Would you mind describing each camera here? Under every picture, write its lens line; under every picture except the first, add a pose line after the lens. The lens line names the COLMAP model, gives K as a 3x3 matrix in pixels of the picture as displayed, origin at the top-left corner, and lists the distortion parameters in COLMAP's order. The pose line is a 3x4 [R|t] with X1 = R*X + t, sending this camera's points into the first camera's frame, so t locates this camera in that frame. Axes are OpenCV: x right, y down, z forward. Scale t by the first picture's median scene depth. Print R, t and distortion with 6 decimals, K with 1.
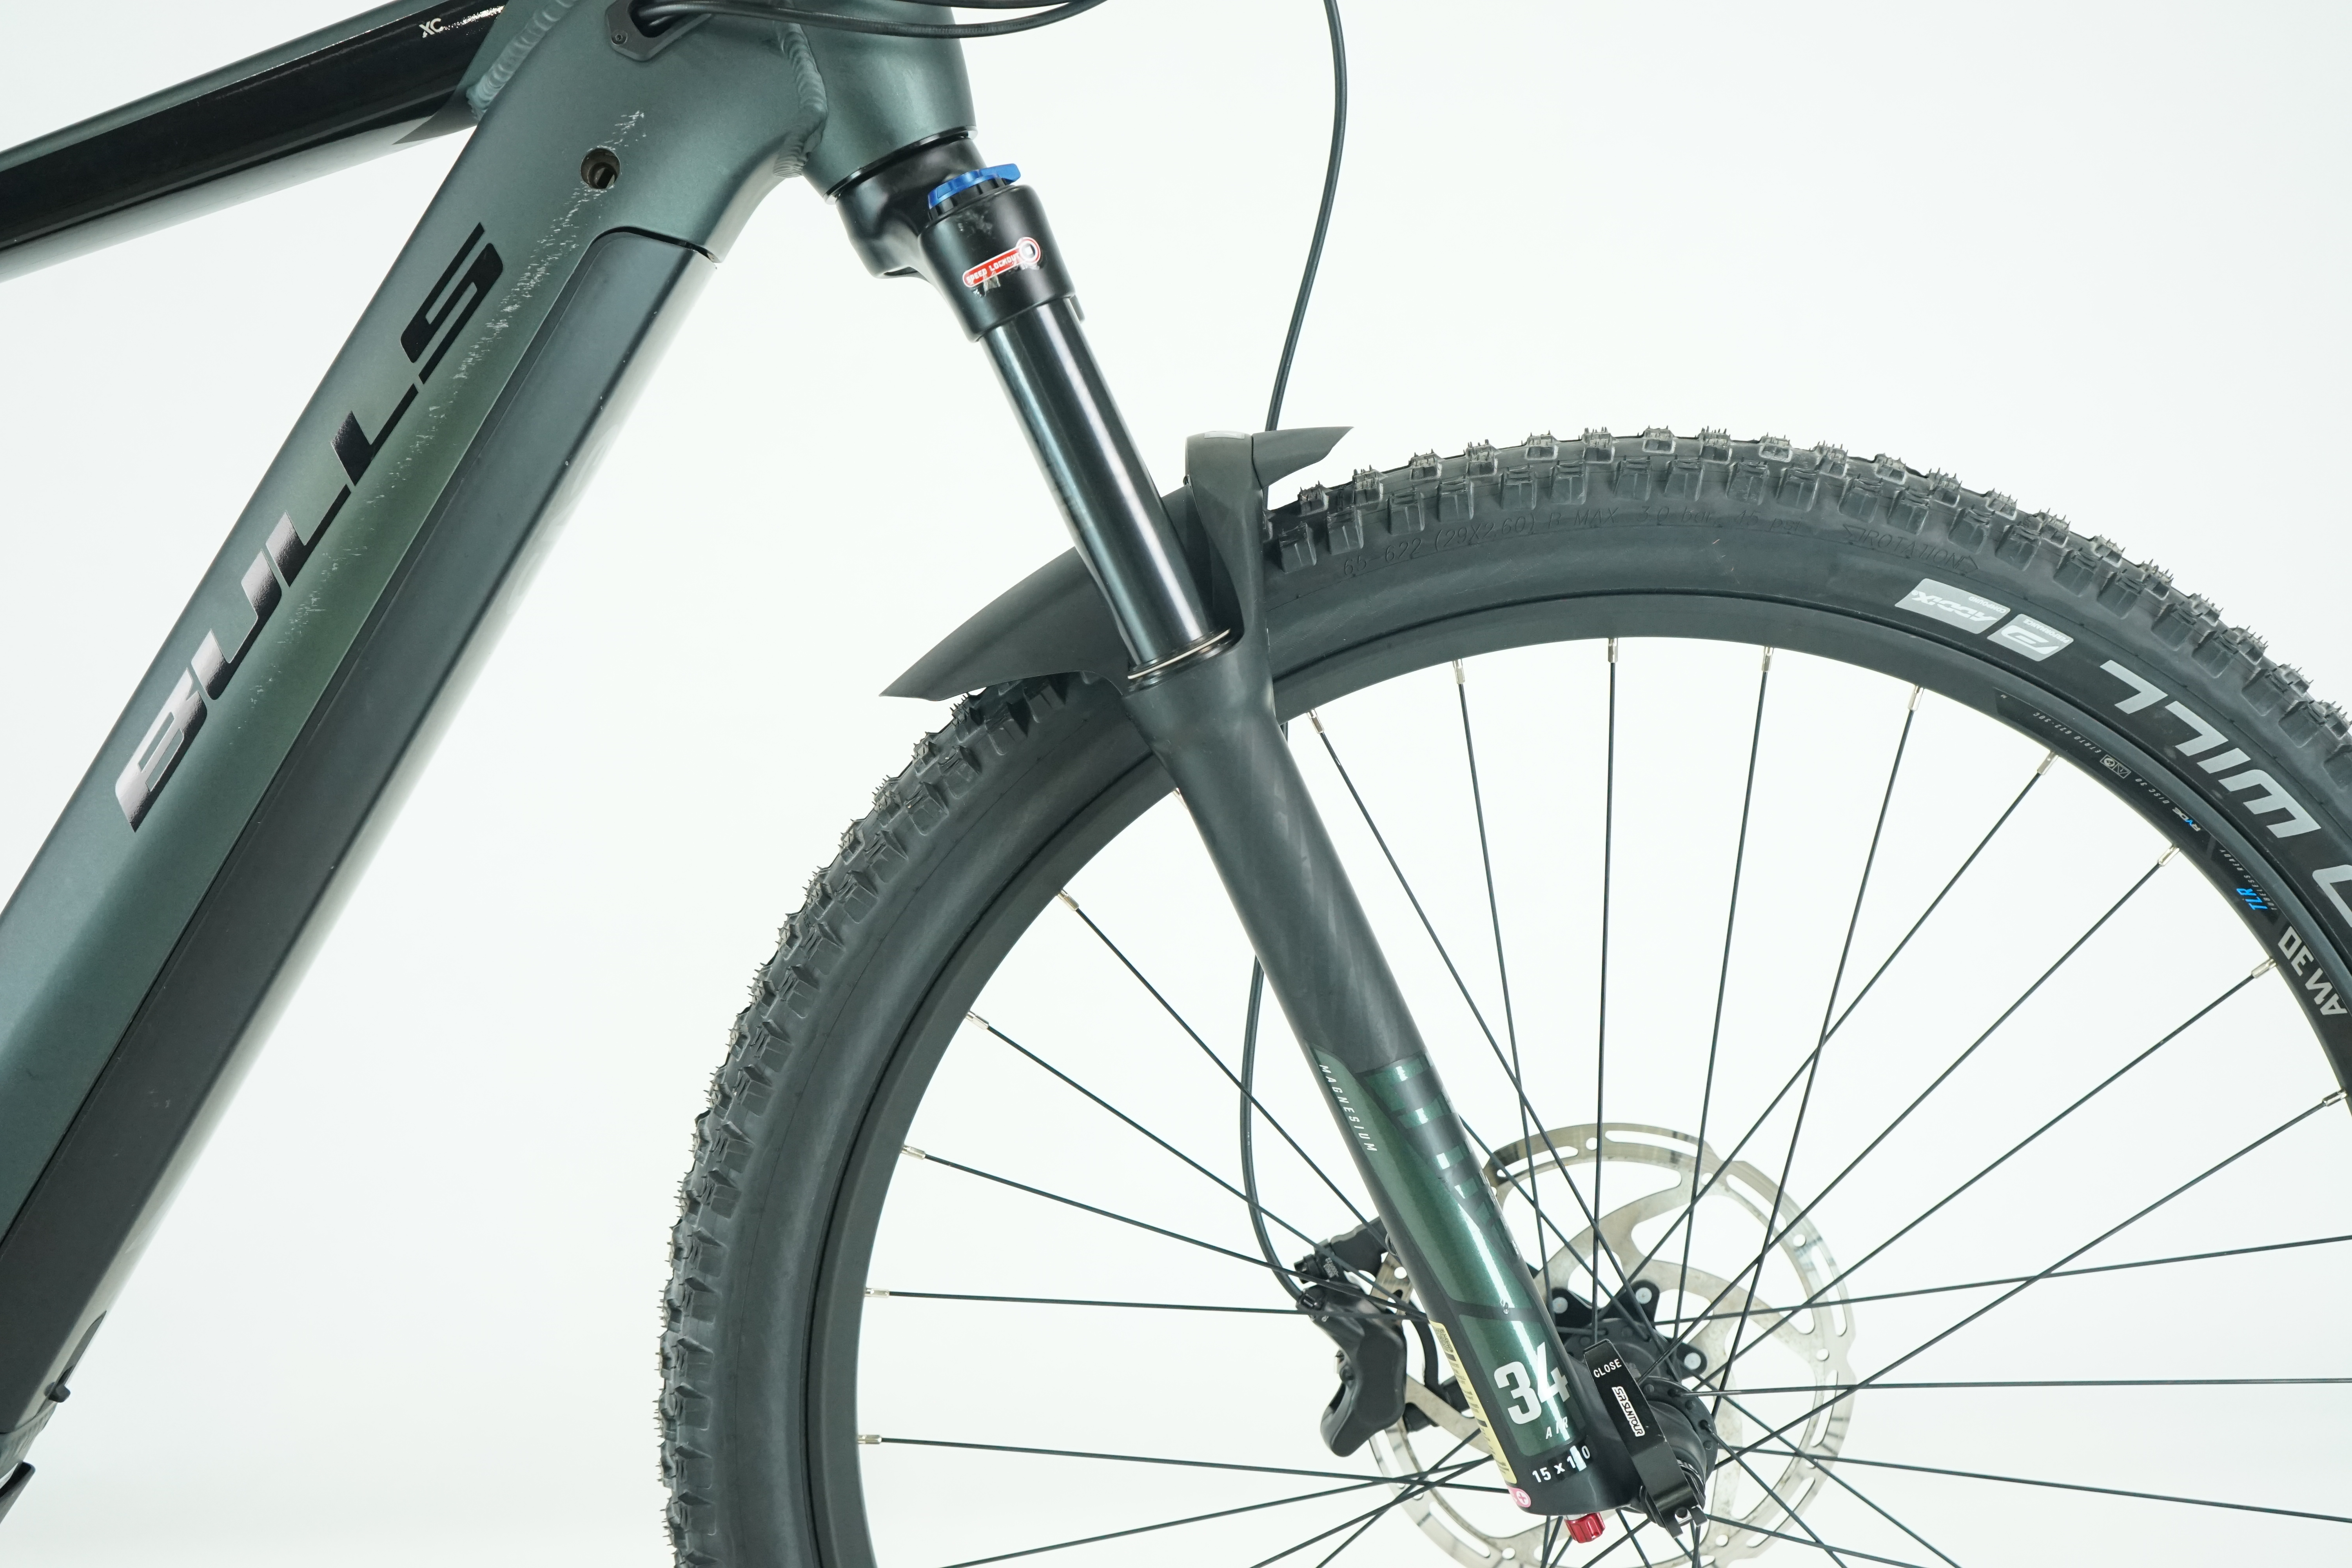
lens RADIAL K [[2546.5, 0, 1176.0], [0, 2546.5, 784.0], [0, 0, 1]] dist [-0.003051, 0.003705]
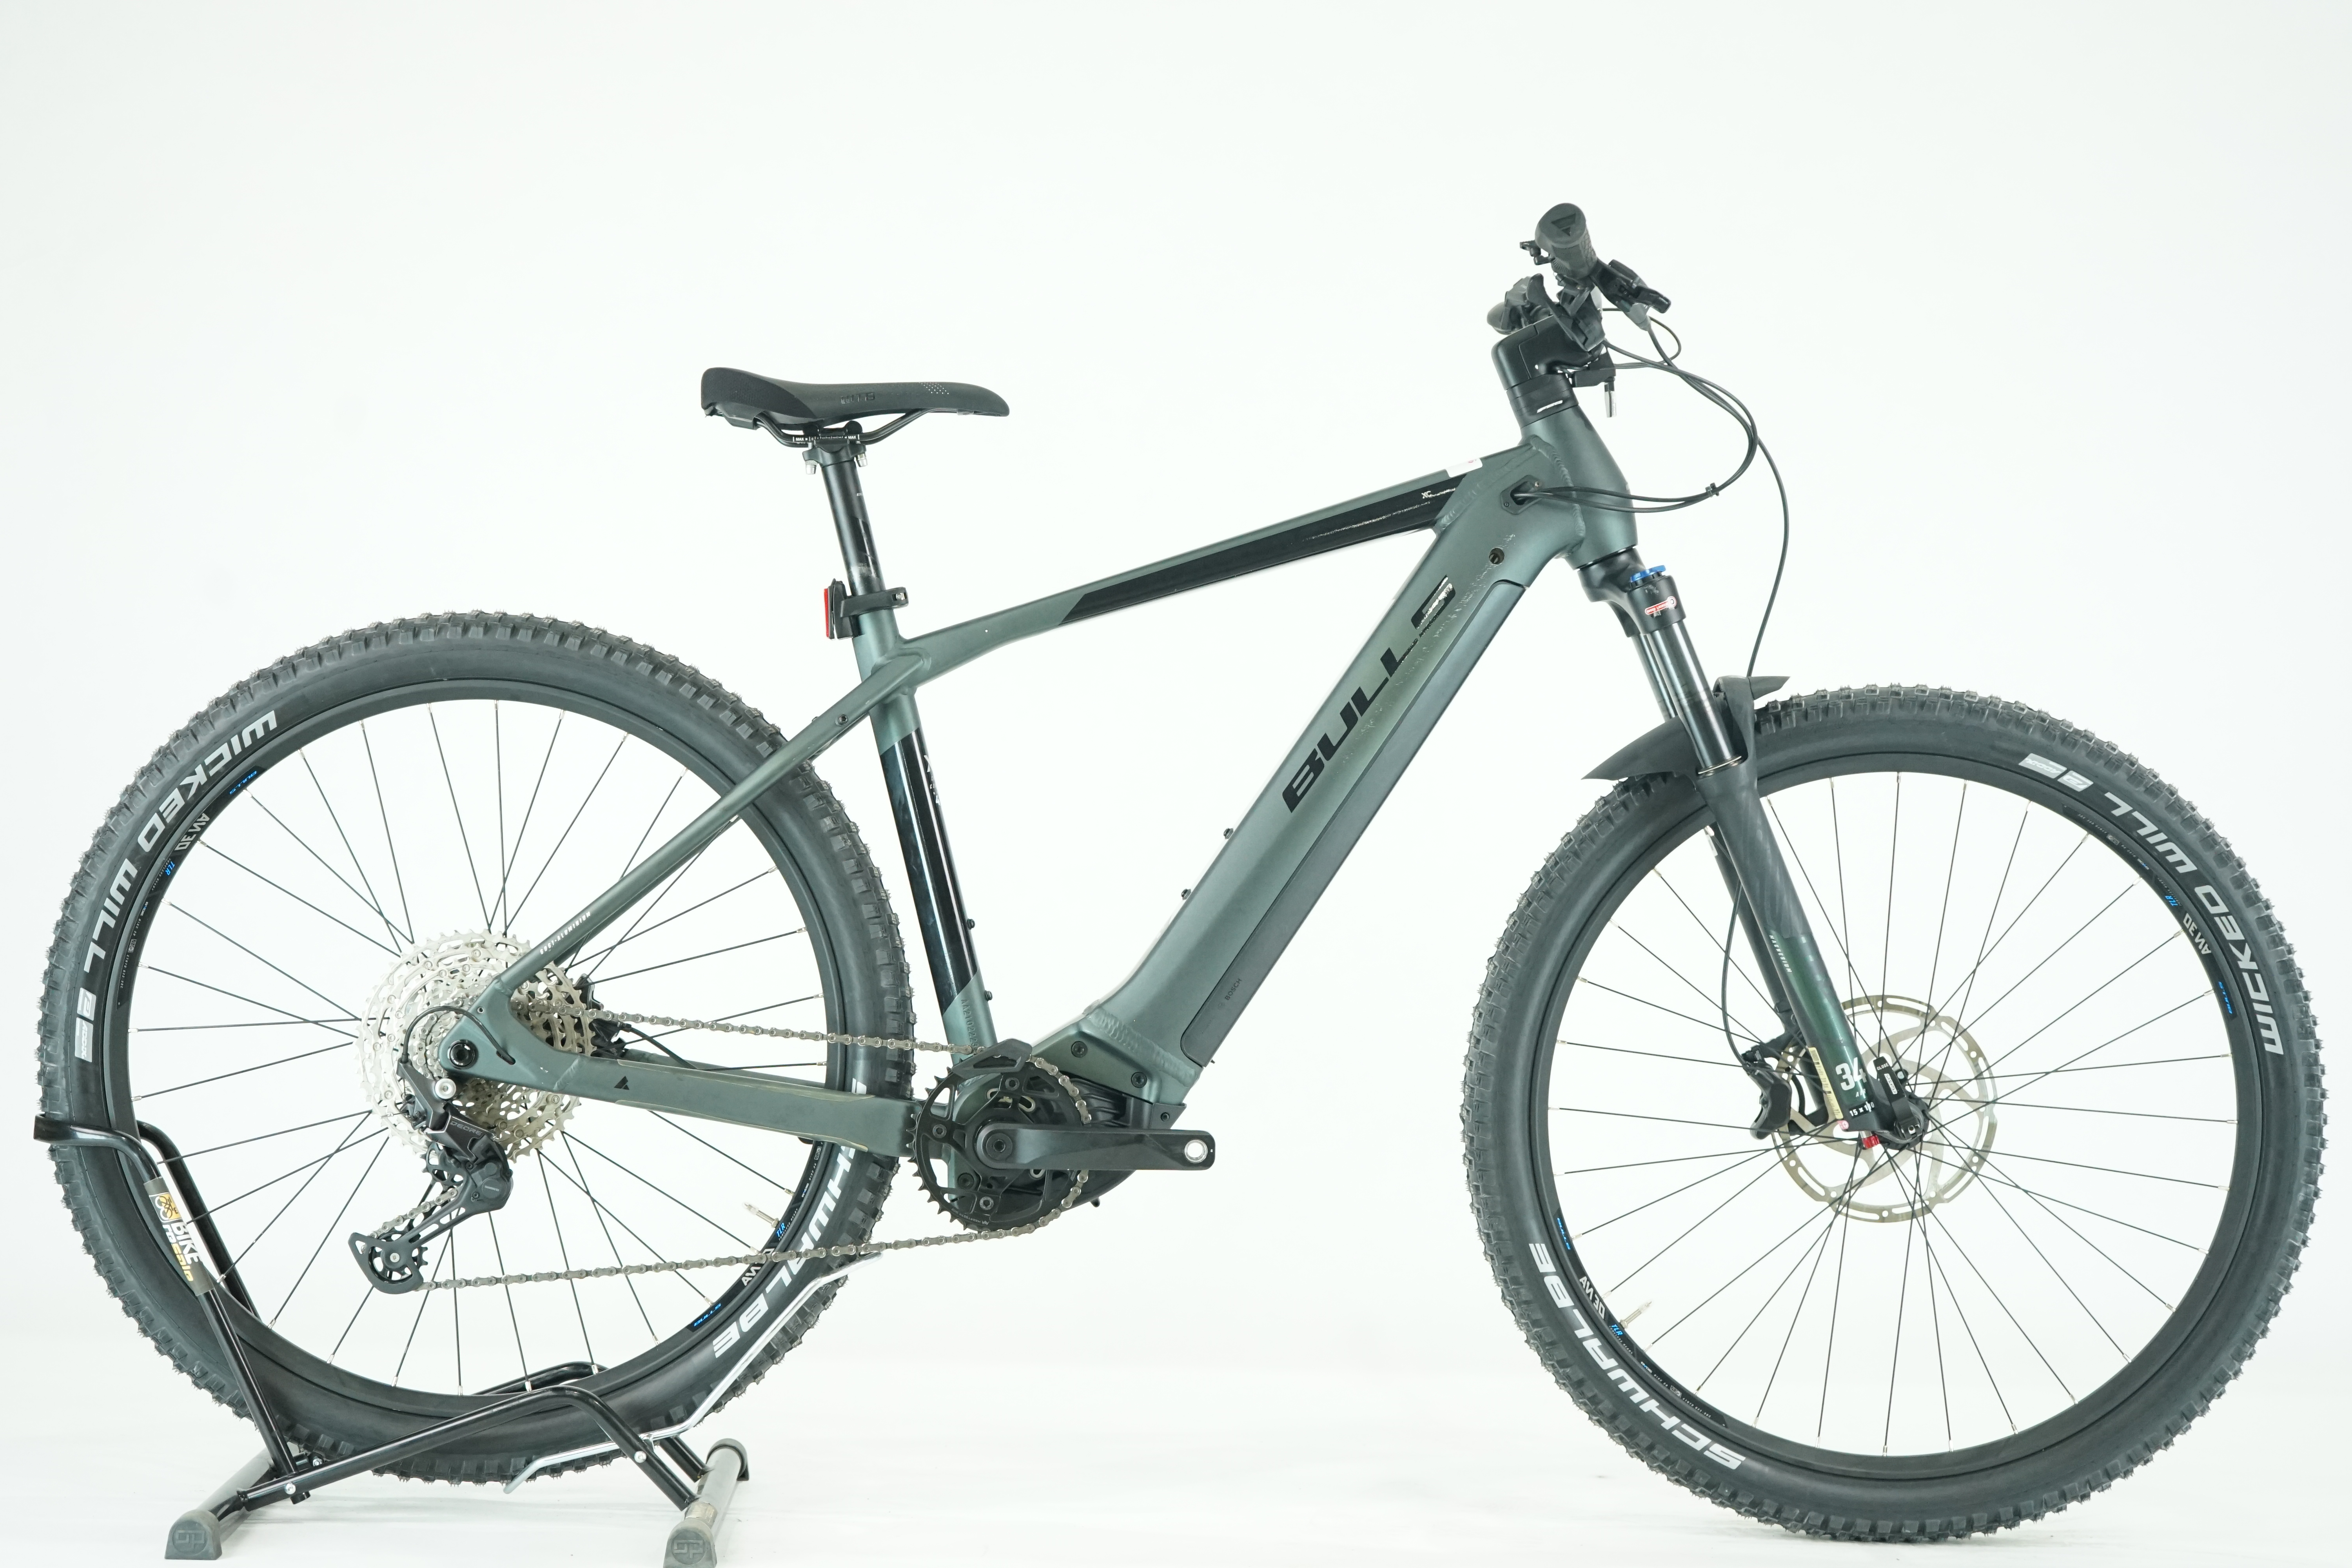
lens RADIAL K [[3670.0, 0, 1176.0], [0, 3670.0, 784.0], [0, 0, 1]] dist [-0.019491, 0.067958]
pose [[0.997394, 0.059225, -0.041194, -0.354885], [-0.063229, 0.992577, -0.103886, 0.348747], [0.034735, 0.106220, 0.993736, -2.393946]]
